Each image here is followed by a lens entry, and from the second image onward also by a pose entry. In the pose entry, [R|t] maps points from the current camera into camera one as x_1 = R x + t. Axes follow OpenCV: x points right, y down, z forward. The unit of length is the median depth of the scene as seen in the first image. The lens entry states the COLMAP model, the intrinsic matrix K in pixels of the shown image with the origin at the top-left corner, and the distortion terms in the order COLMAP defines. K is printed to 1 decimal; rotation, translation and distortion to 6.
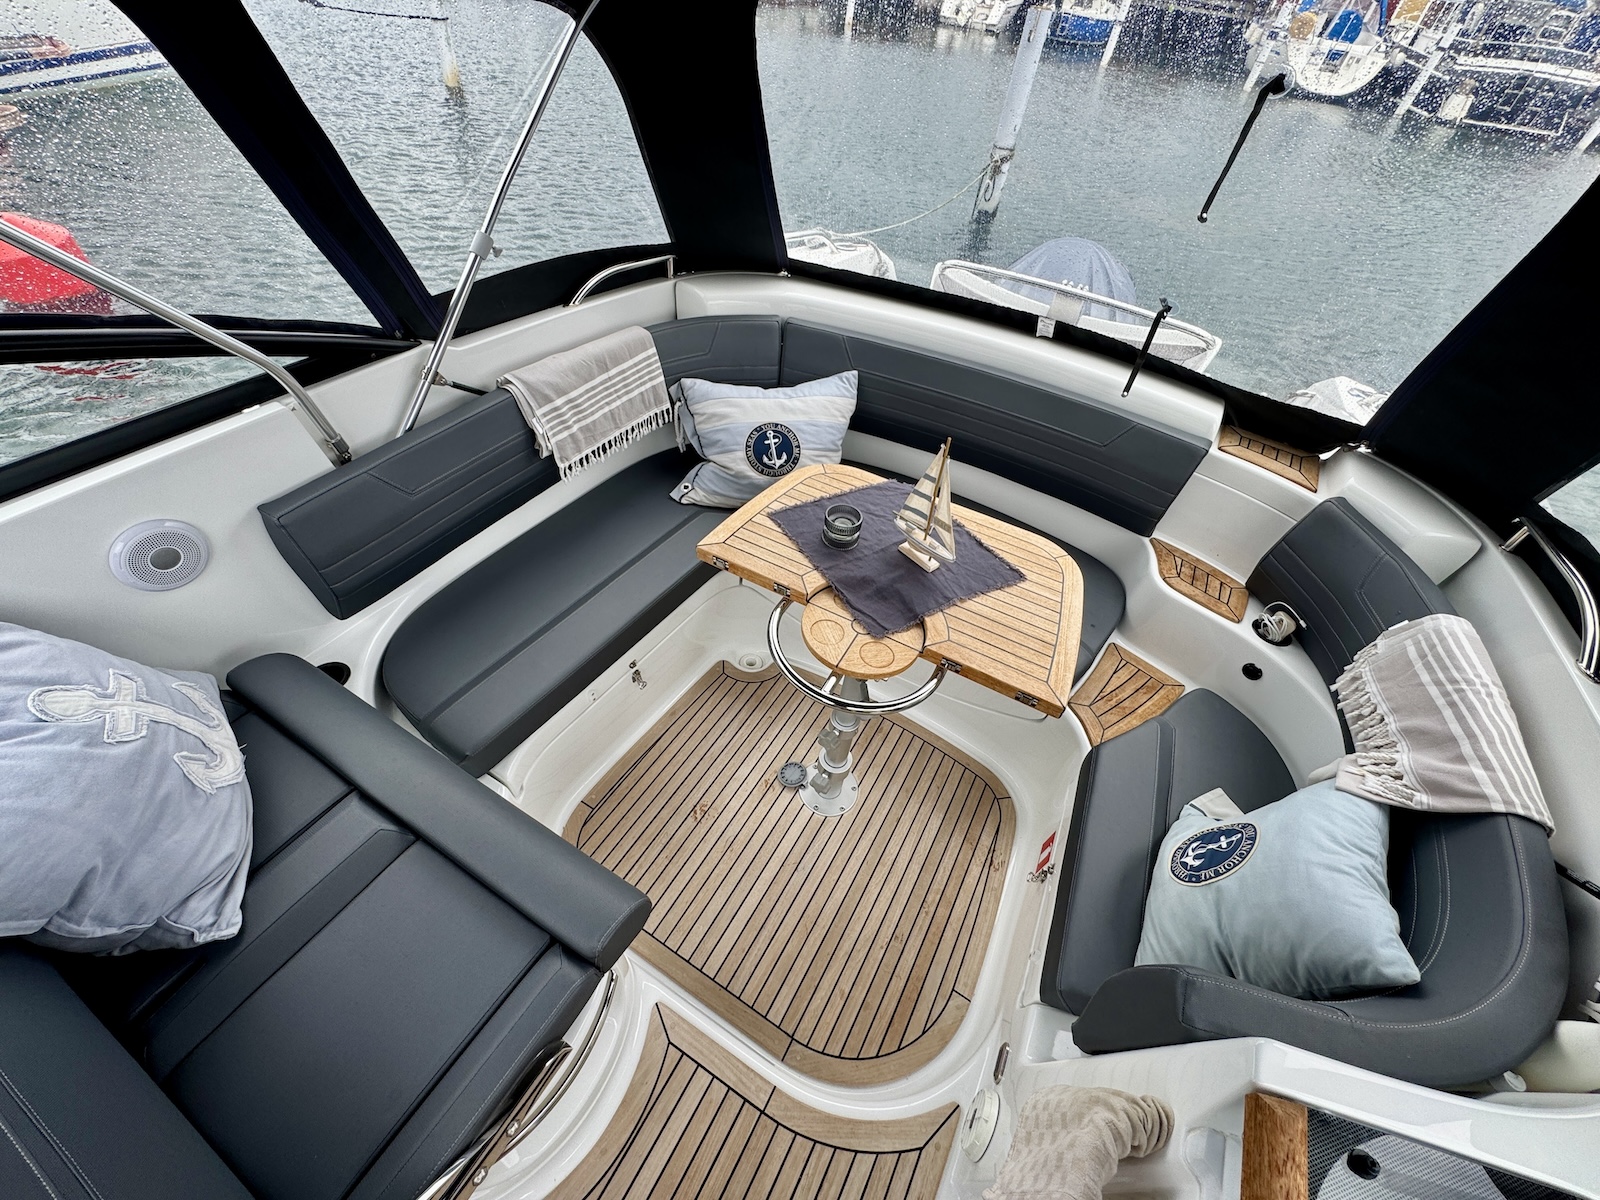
lens RADIAL K [[639.6, 0, 800.0], [0, 639.6, 600.0], [0, 0, 1]] dist [0.000599, 0.000651]
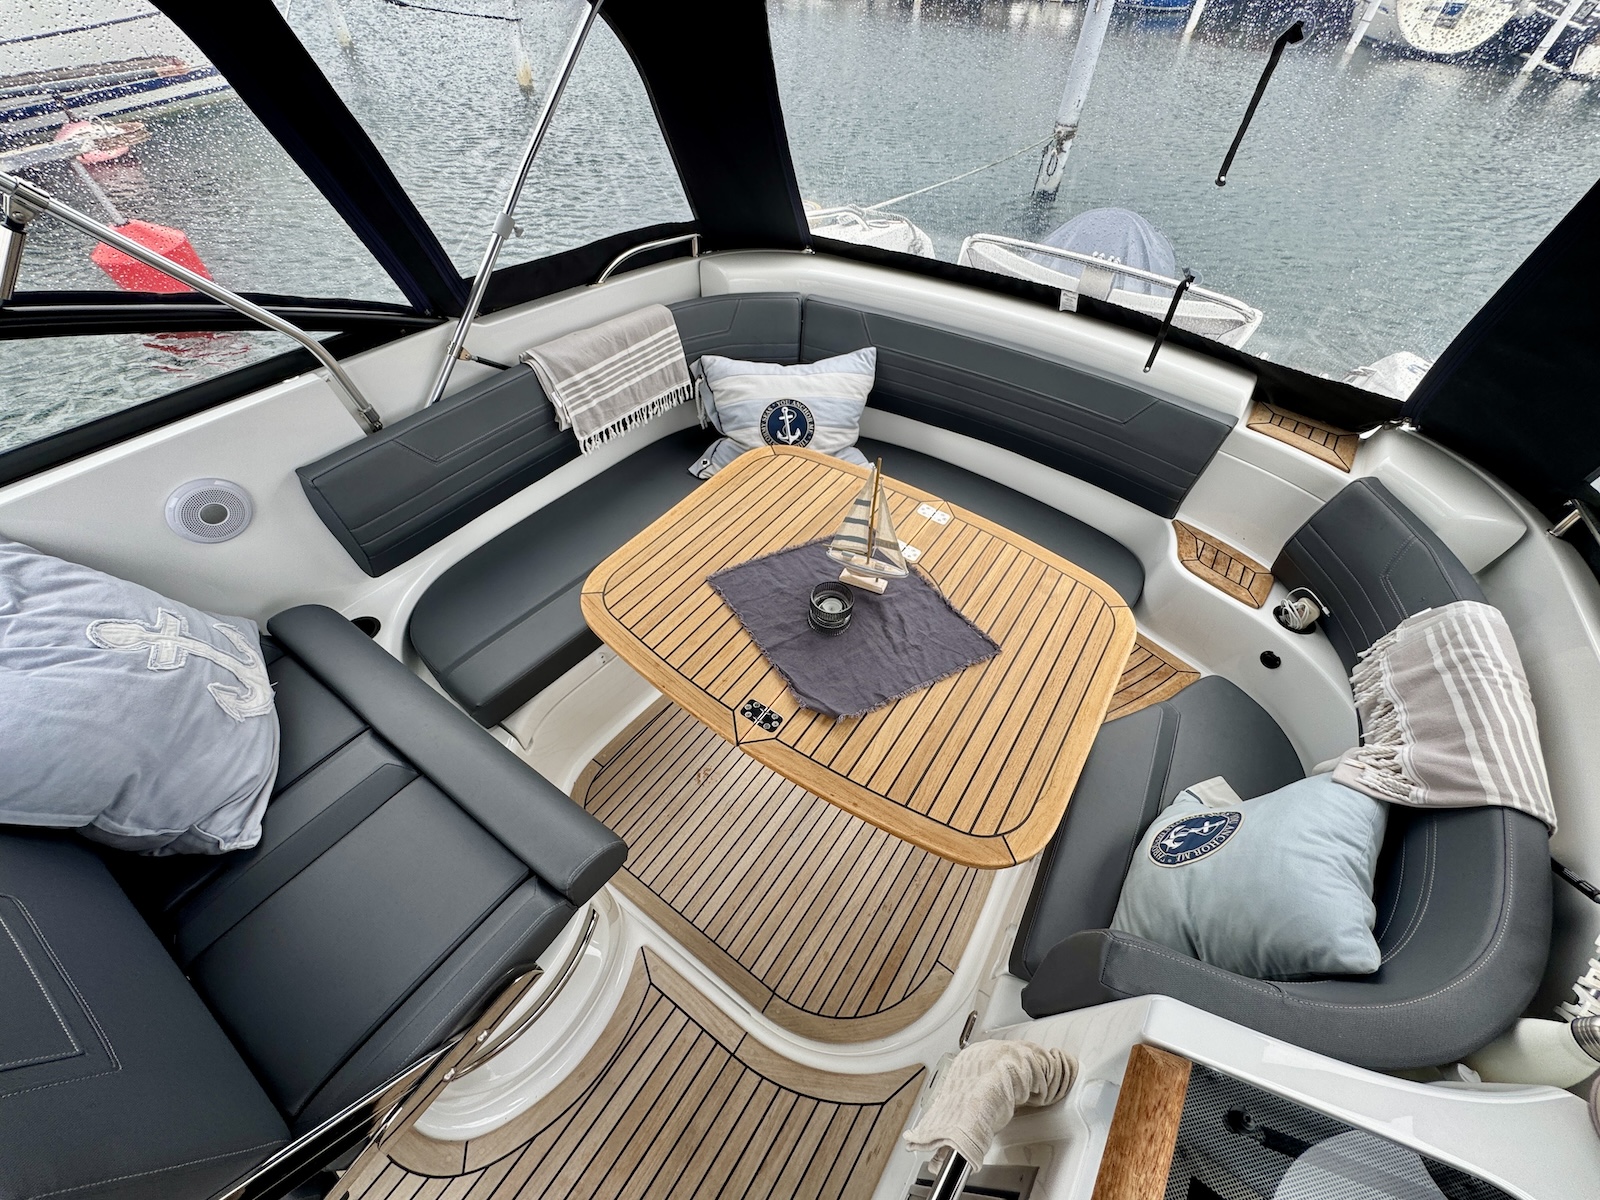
lens RADIAL K [[639.6, 0, 800.0], [0, 639.6, 600.0], [0, 0, 1]] dist [0.000599, 0.000651]
pose [[0.995621, 0.030144, -0.088492, 0.082809], [-0.028483, 0.999395, 0.019969, 0.022037], [0.089041, -0.017361, 0.995877, -0.013749]]
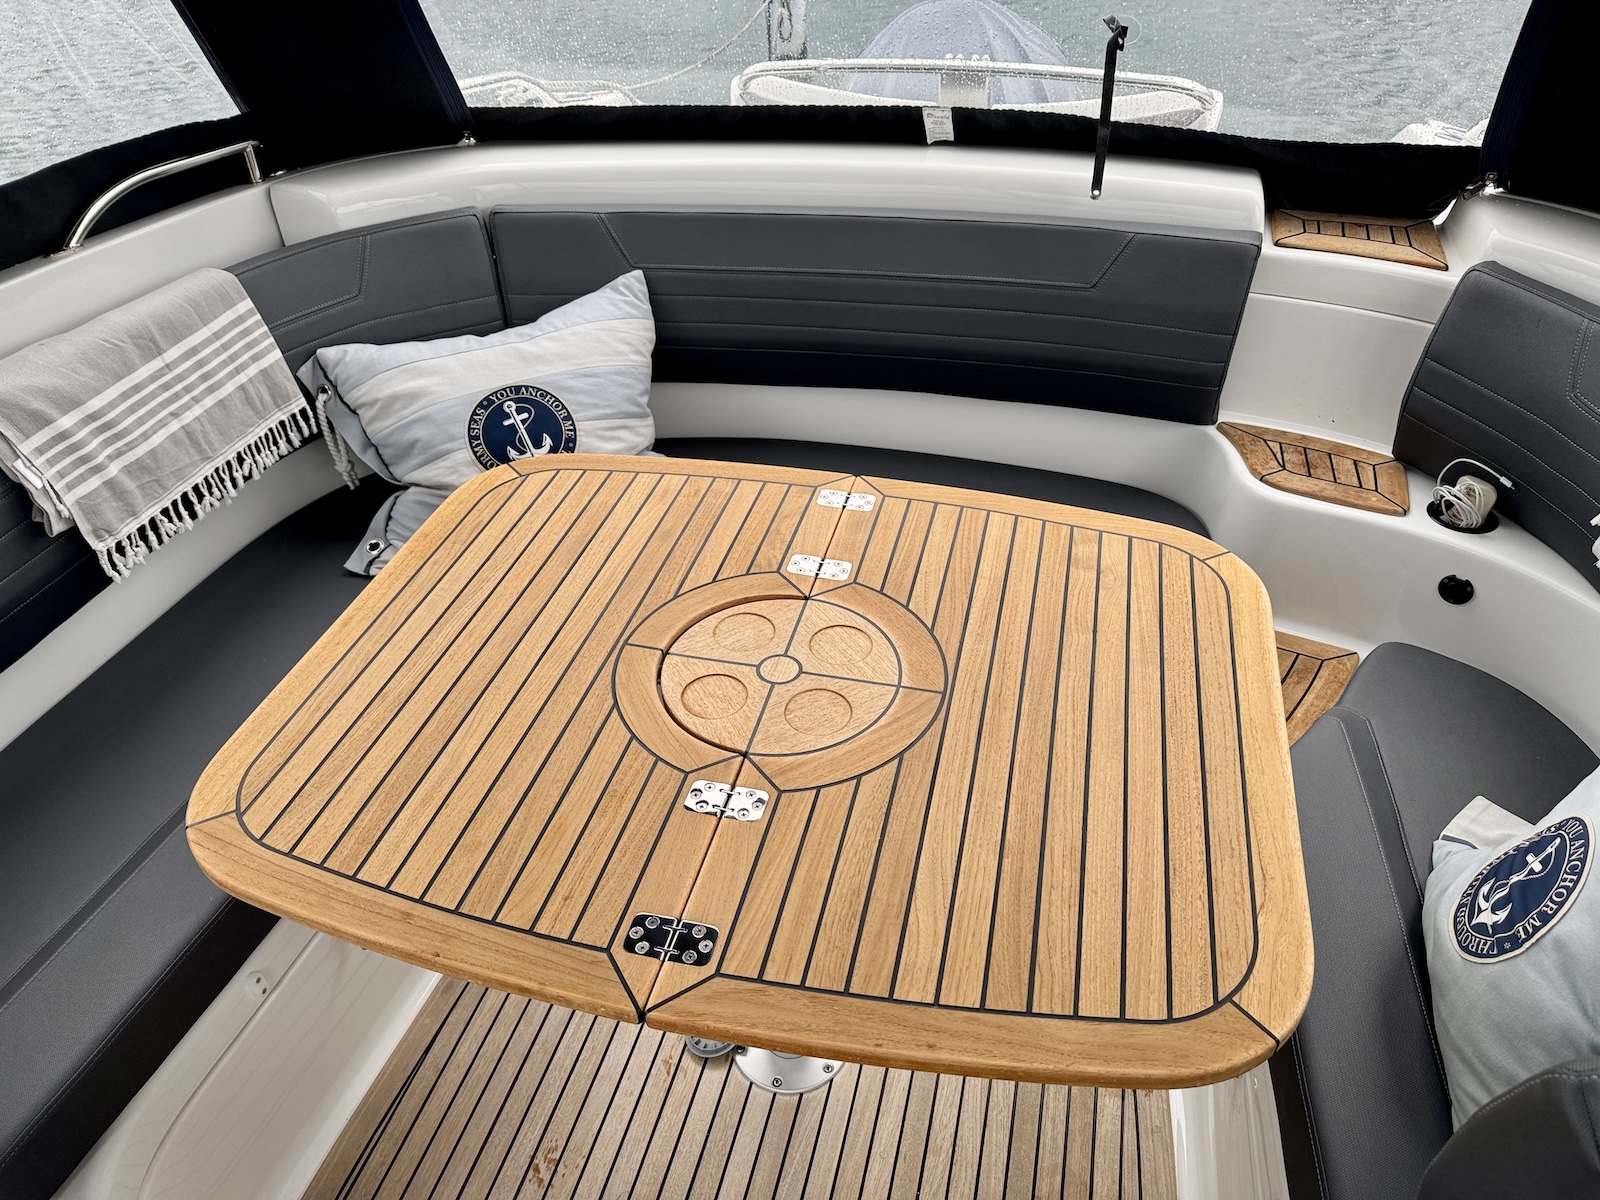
lens RADIAL K [[1126.9, 0, 802.3], [0, 1126.9, 606.1], [0, 0, 1]] dist [0.072475, -0.103127]
pose [[0.956899, -0.251140, 0.145852, 0.007969], [0.269354, 0.955236, -0.122359, 0.088017], [-0.108594, 0.156371, 0.981710, 0.077517]]
